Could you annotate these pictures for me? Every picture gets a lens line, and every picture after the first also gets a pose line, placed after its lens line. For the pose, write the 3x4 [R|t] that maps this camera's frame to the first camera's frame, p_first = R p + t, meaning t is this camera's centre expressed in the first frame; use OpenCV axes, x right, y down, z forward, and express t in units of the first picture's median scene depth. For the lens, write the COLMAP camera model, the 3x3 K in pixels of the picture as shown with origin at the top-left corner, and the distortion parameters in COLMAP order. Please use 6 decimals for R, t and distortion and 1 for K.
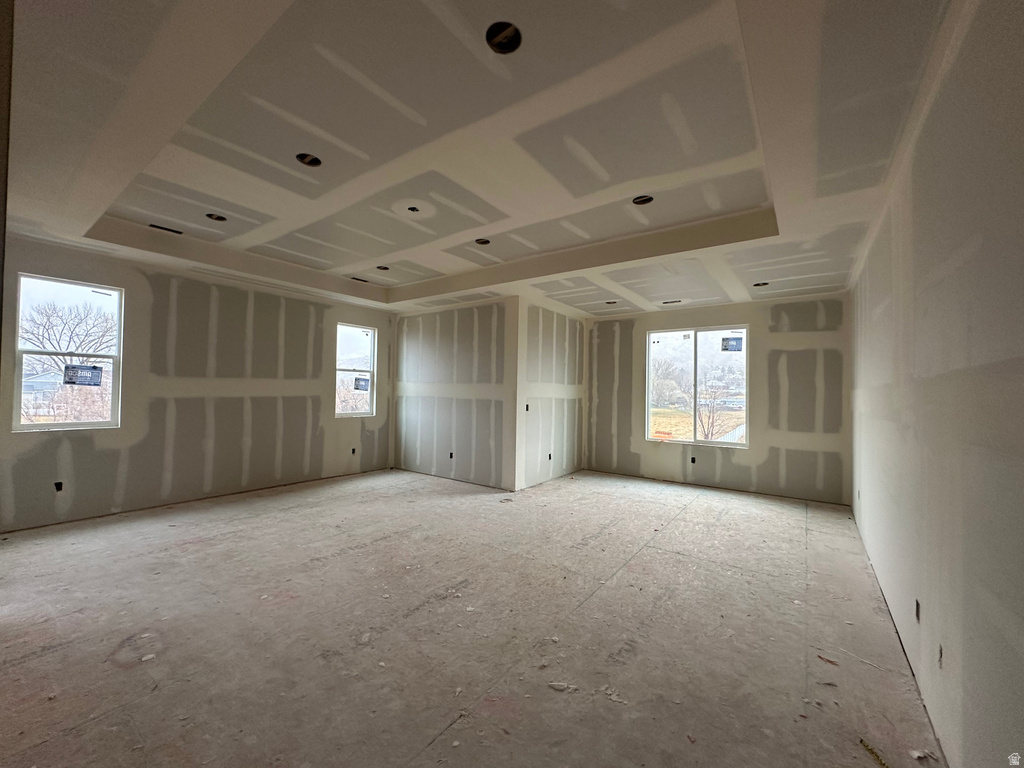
lens RADIAL K [[399.6, 0, 505.6], [0, 399.6, 378.8], [0, 0, 1]] dist [-0.001657, 0.000282]
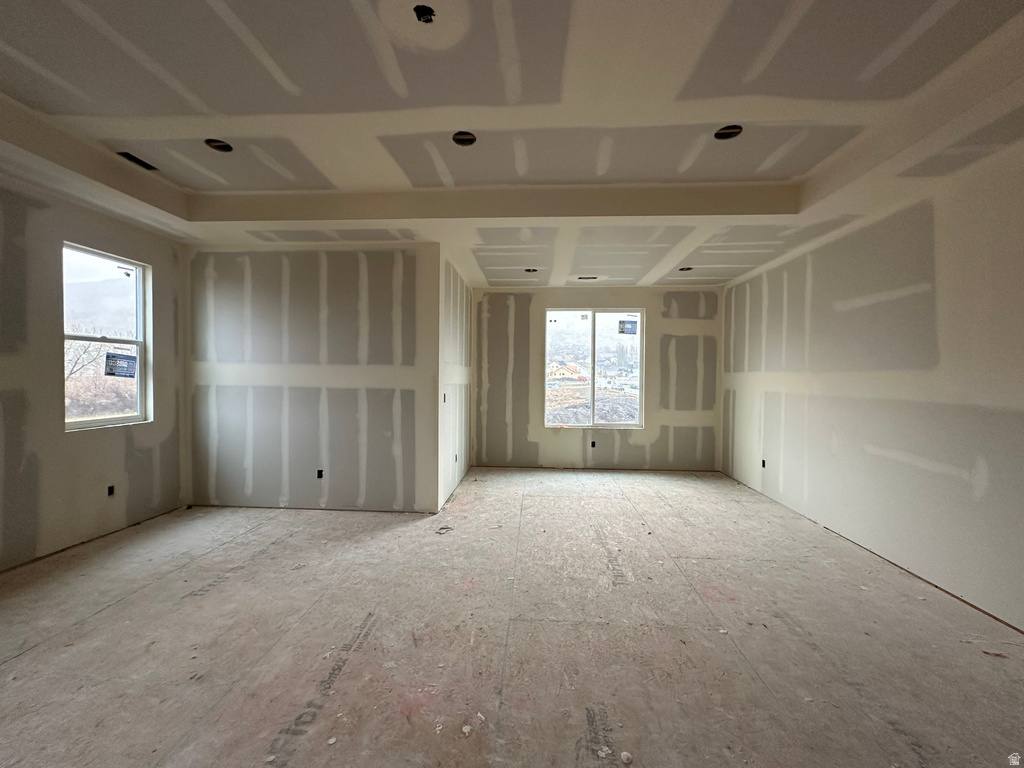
lens RADIAL K [[399.6, 0, 490.1], [0, 399.6, 380.3], [0, 0, 1]] dist [-0.001657, 0.000282]
pose [[0.843220, -0.017530, 0.537283, -0.276729], [-0.009999, 0.998784, 0.048280, 0.002319], [-0.537476, -0.046083, 0.842019, 0.330055]]
